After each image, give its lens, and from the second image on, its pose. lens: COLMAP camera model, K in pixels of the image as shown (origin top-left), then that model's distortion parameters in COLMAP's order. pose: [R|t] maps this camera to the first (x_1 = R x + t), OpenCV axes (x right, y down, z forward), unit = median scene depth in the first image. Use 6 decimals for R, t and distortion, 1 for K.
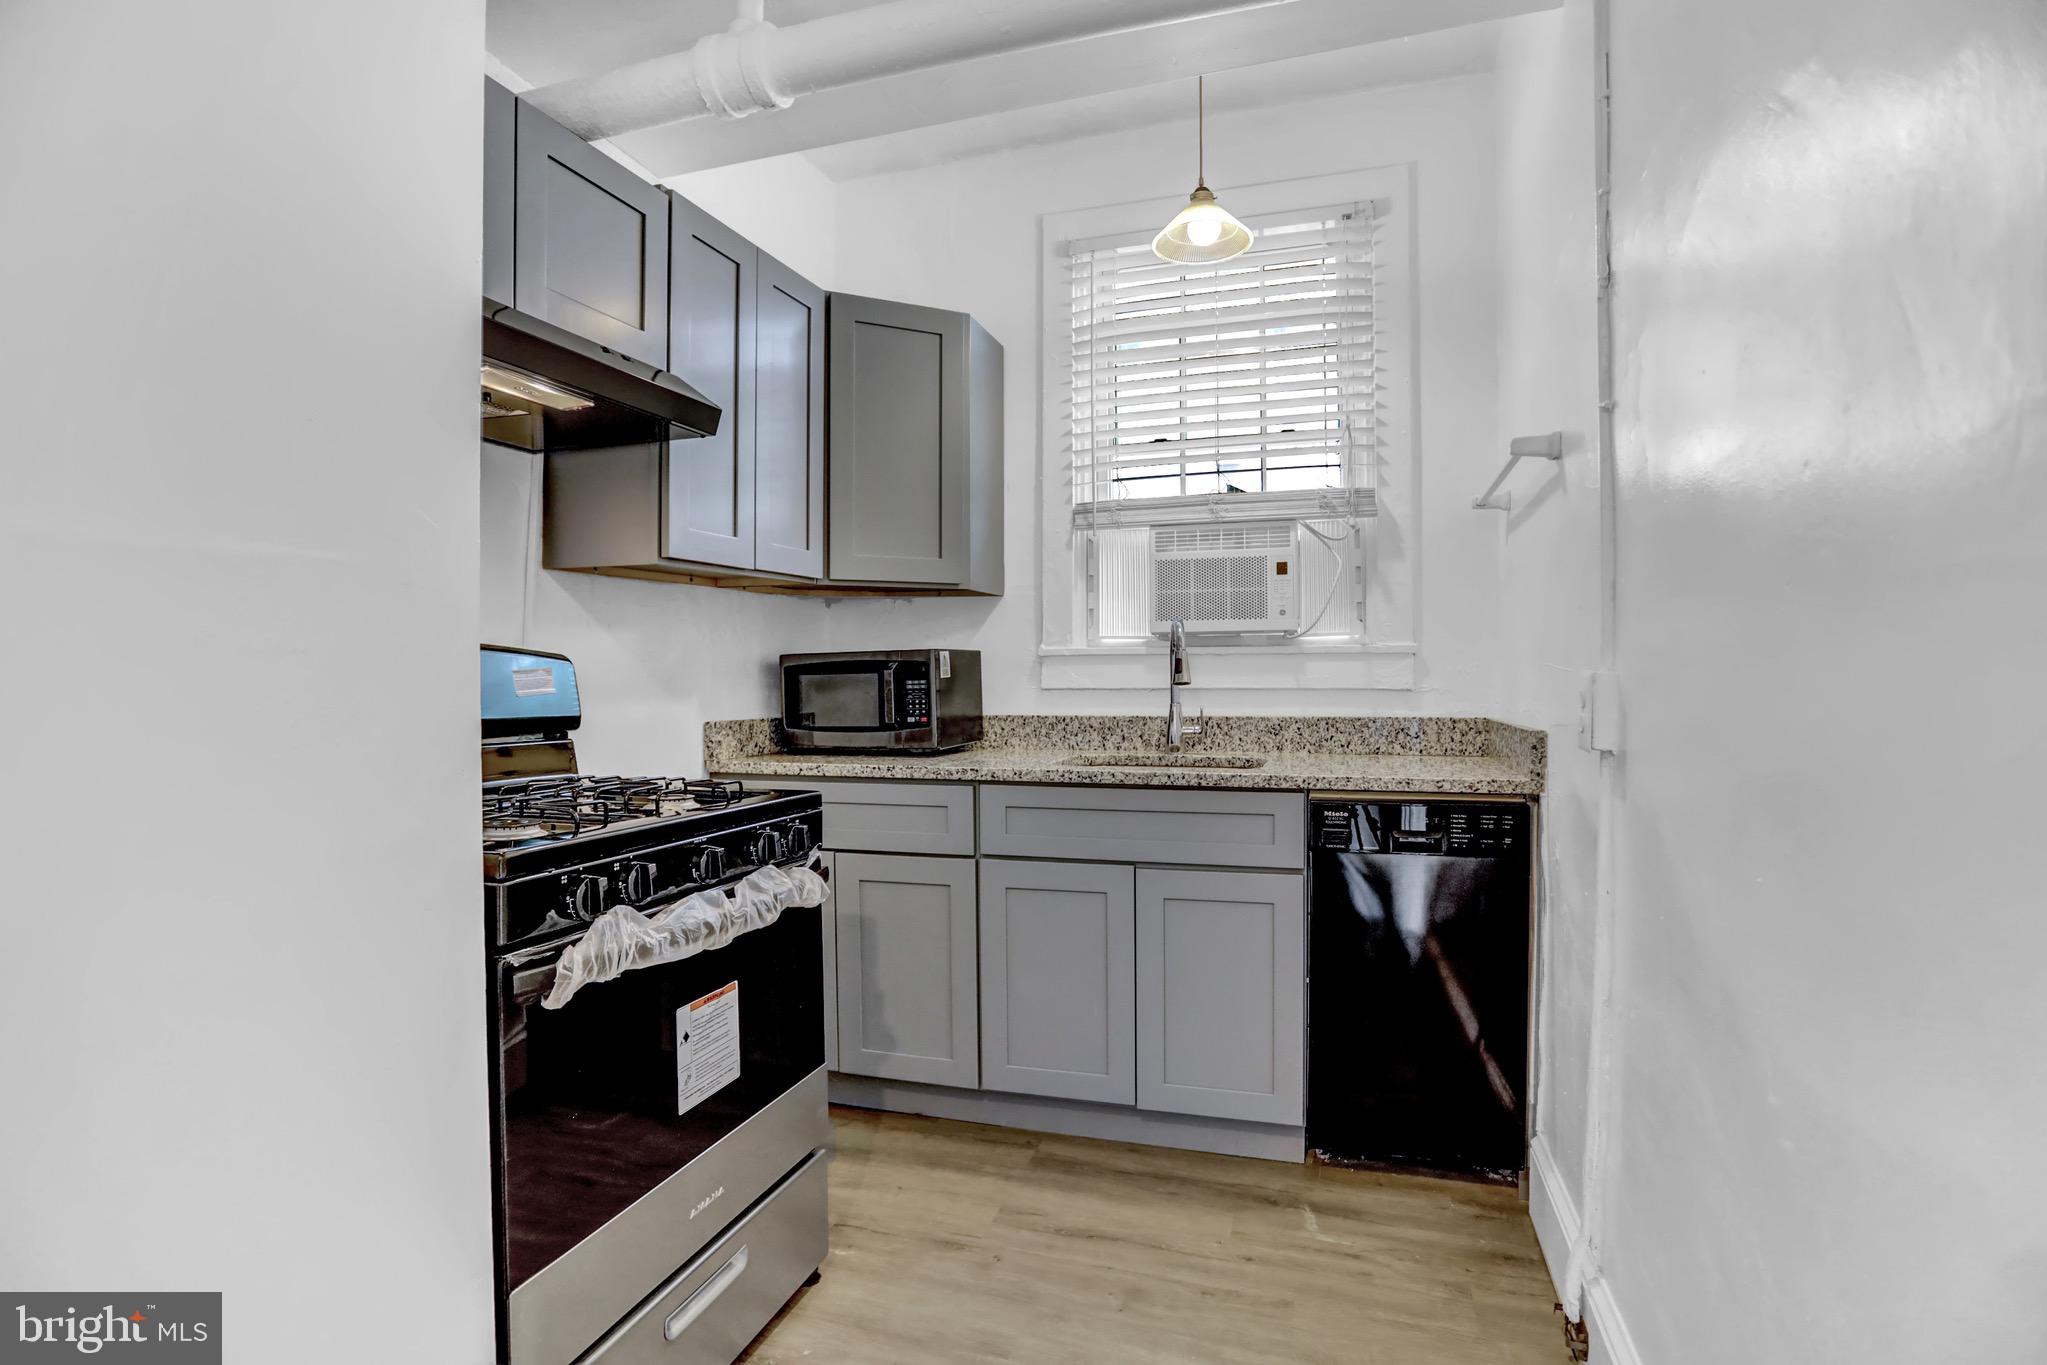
lens RADIAL K [[1021.5, 0, 1054.7], [0, 1021.5, 684.8], [0, 0, 1]] dist [-0.068782, 0.025243]
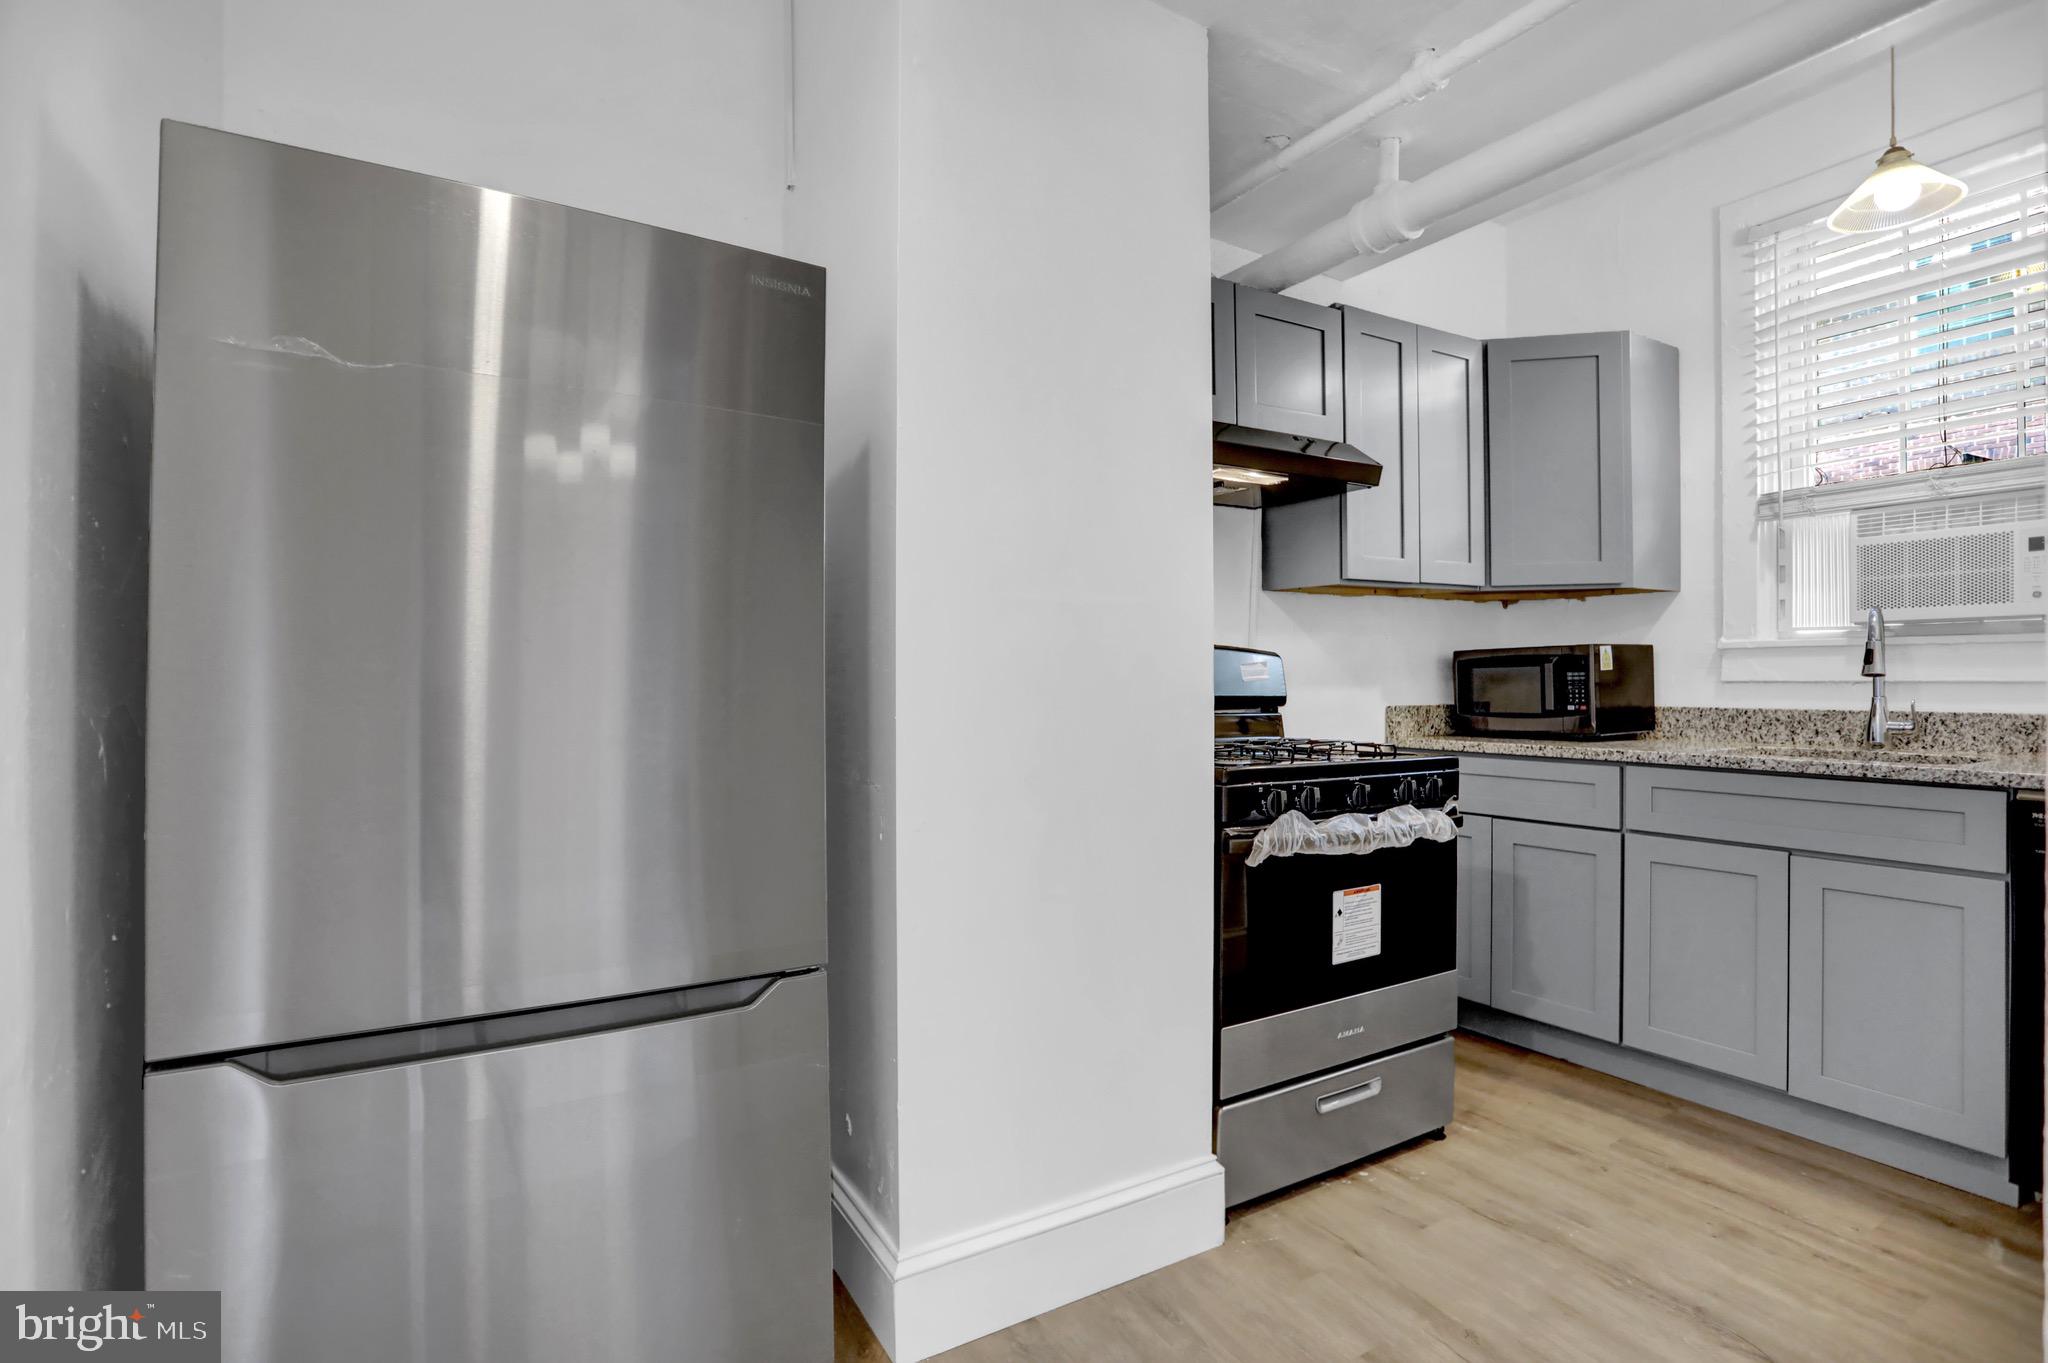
lens RADIAL K [[1022.0, 0, 1007.7], [0, 1022.0, 679.8], [0, 0, 1]] dist [-0.068782, 0.025243]
pose [[0.738872, 0.003340, -0.673837, 0.170646], [-0.007152, 0.999970, -0.002886, 0.013555], [0.673807, 0.006952, 0.738874, -0.264268]]
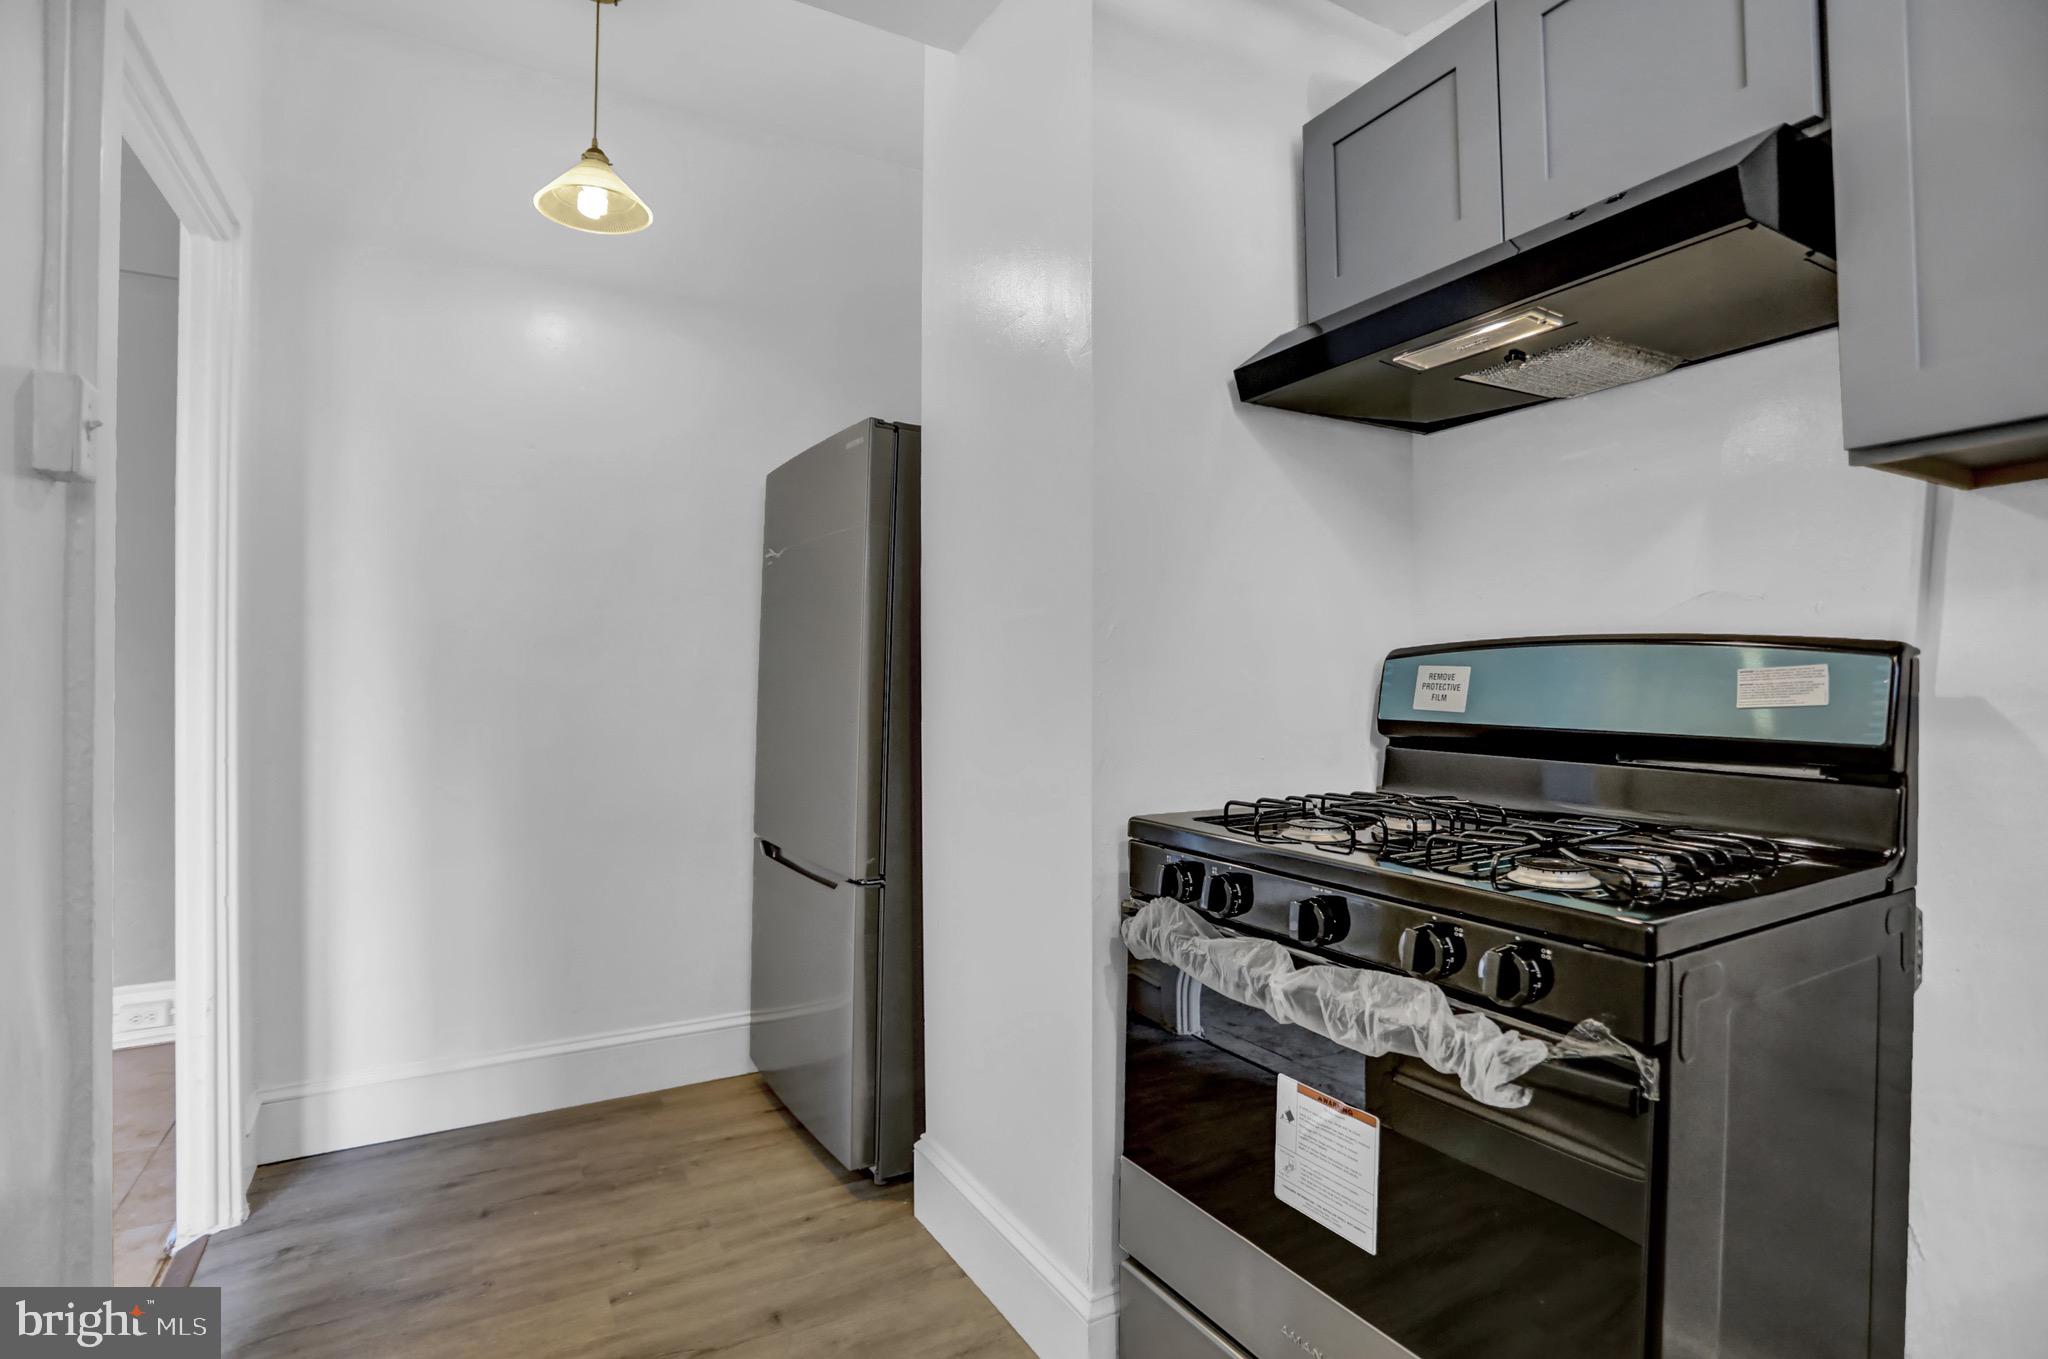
lens RADIAL K [[1022.0, 0, 1035.0], [0, 1022.0, 673.4], [0, 0, 1]] dist [-0.068782, 0.025243]
pose [[-0.684580, 0.015231, -0.728779, 0.234014], [0.009670, 0.999883, 0.011814, -0.012360], [0.728874, 0.001040, -0.684647, 0.910753]]
